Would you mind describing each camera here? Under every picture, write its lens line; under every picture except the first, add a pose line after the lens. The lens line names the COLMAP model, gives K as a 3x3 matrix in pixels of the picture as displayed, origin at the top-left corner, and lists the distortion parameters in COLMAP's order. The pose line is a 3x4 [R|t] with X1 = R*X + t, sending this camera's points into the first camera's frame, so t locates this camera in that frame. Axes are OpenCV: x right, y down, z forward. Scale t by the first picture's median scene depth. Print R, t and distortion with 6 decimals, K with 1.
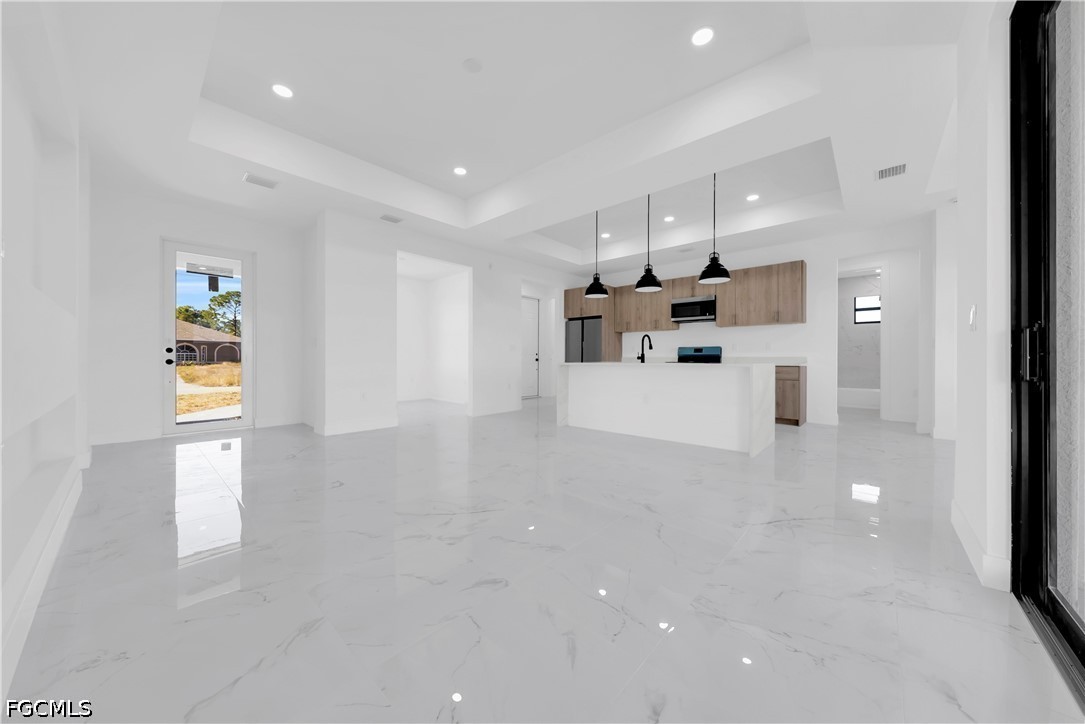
lens RADIAL K [[374.5, 0, 546.9], [0, 374.5, 363.7], [0, 0, 1]] dist [-0.000758, 0.000077]
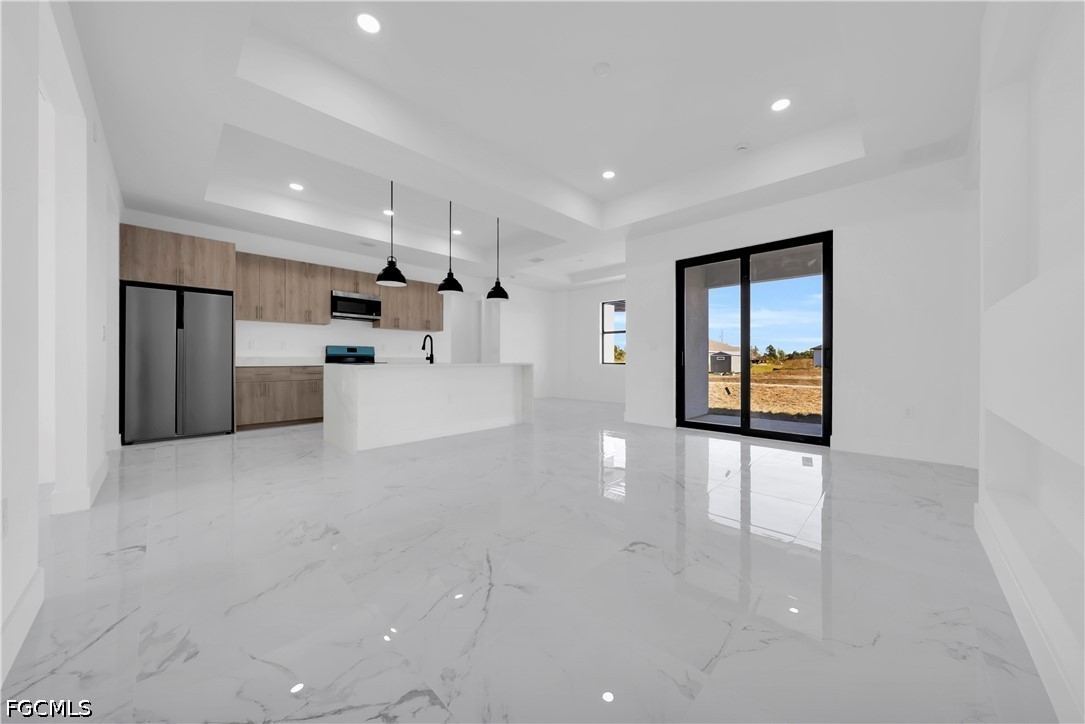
lens RADIAL K [[374.5, 0, 546.9], [0, 374.5, 363.7], [0, 0, 1]] dist [-0.000758, 0.000077]
pose [[0.056985, -0.010144, 0.998324, -0.576550], [0.008264, 0.999919, 0.009688, -0.007057], [-0.998341, 0.007698, 0.057064, 0.519625]]
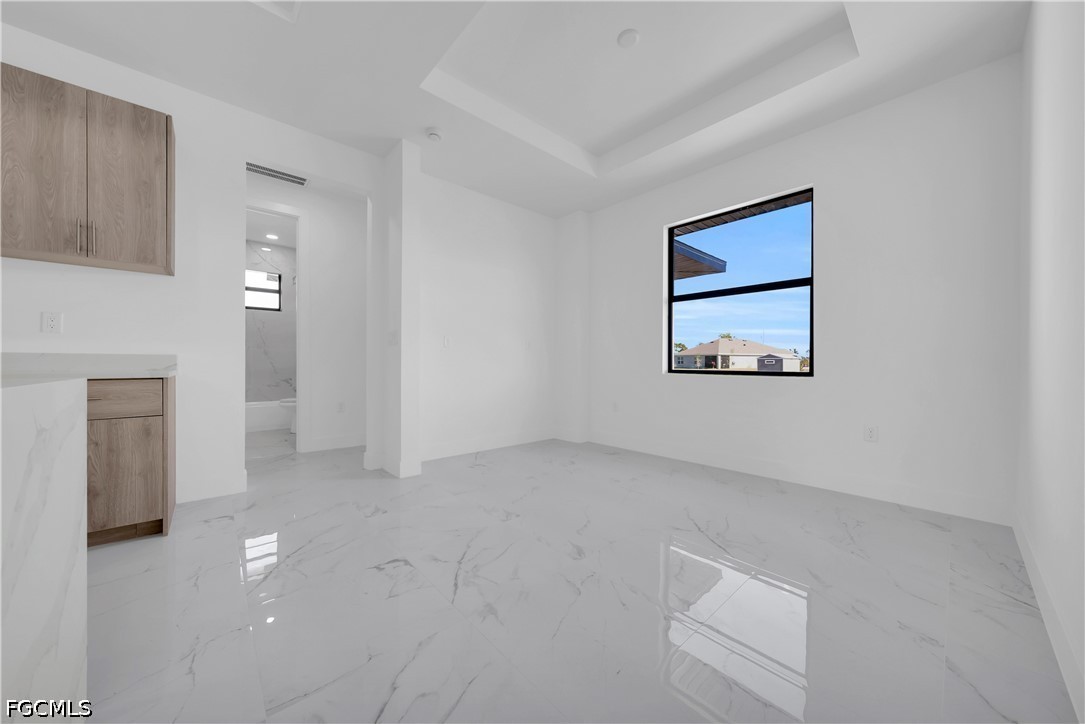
lens RADIAL K [[374.5, 0, 546.9], [0, 374.5, 363.7], [0, 0, 1]] dist [-0.000758, 0.000077]
pose [[0.117781, -0.002198, 0.993037, 0.307560], [0.004467, 0.999989, 0.001684, -0.006526], [-0.993030, 0.004237, 0.117790, 0.512170]]
